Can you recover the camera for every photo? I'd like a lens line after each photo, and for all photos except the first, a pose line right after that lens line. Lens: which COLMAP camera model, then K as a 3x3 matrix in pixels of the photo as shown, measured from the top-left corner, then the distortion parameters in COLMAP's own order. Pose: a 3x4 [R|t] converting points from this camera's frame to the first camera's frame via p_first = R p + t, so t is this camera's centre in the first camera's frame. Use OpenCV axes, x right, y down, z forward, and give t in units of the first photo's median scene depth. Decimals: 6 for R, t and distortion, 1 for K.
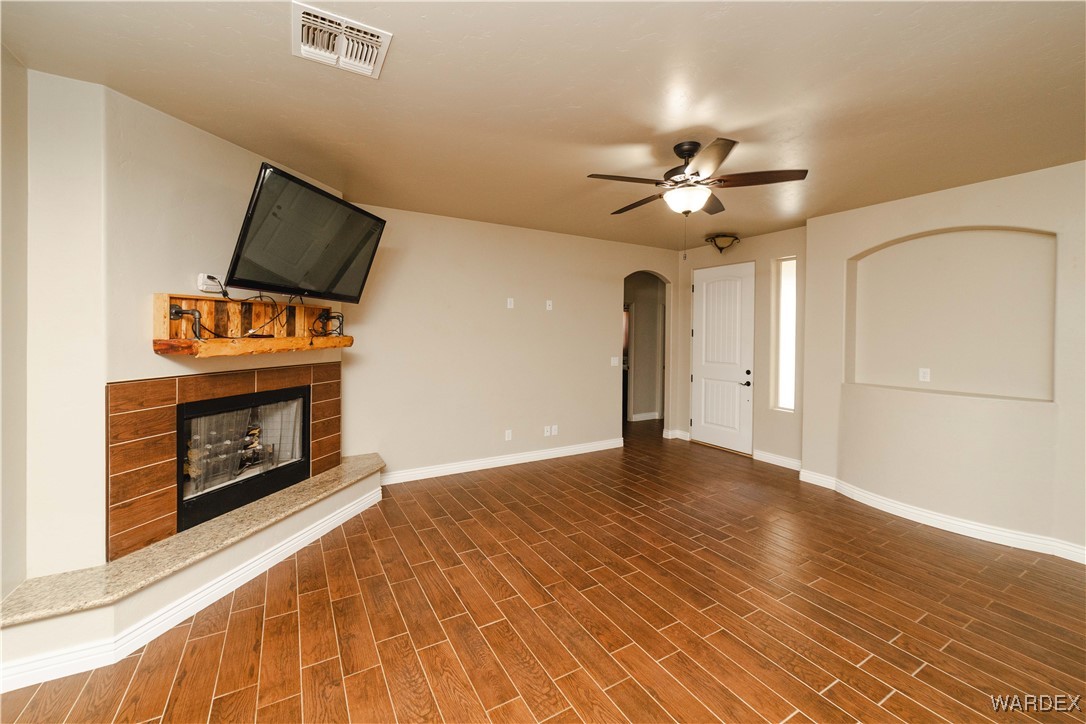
lens RADIAL K [[421.2, 0, 511.5], [0, 421.2, 335.7], [0, 0, 1]] dist [-0.003260, 0.000021]
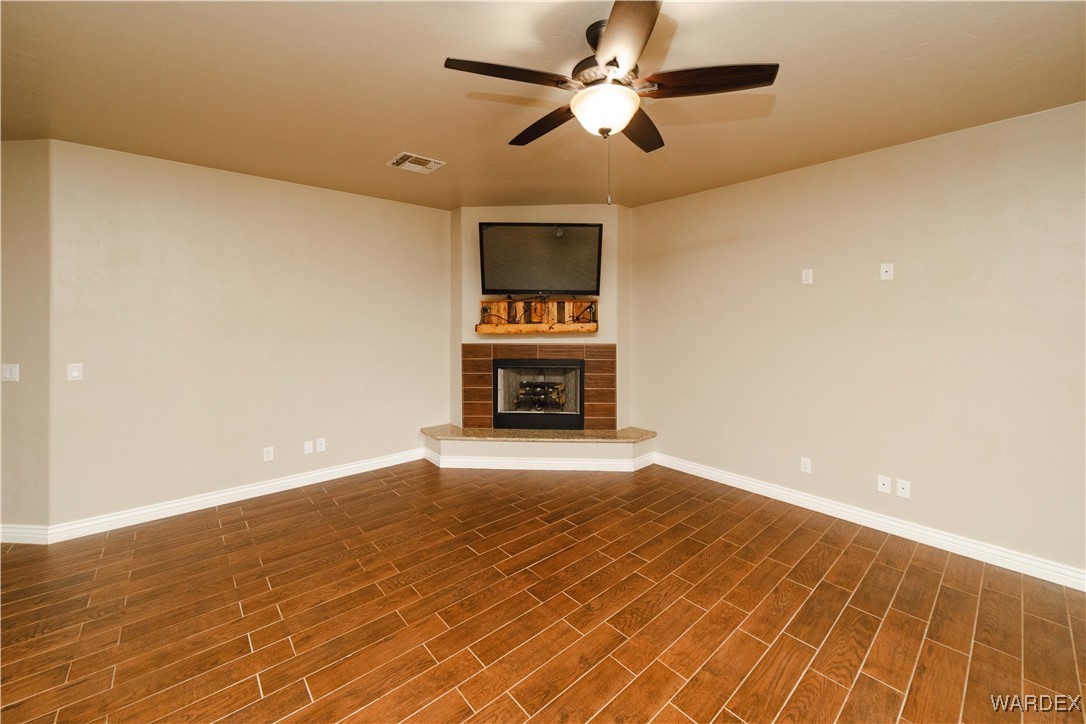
lens RADIAL K [[418.9, 0, 557.6], [0, 418.9, 318.0], [0, 0, 1]] dist [-0.002523, 0.000203]
pose [[0.248538, -0.012445, -0.968542, 1.007787], [-0.004059, 0.999895, -0.013890, 0.005465], [0.968614, 0.007384, 0.248461, 0.757475]]
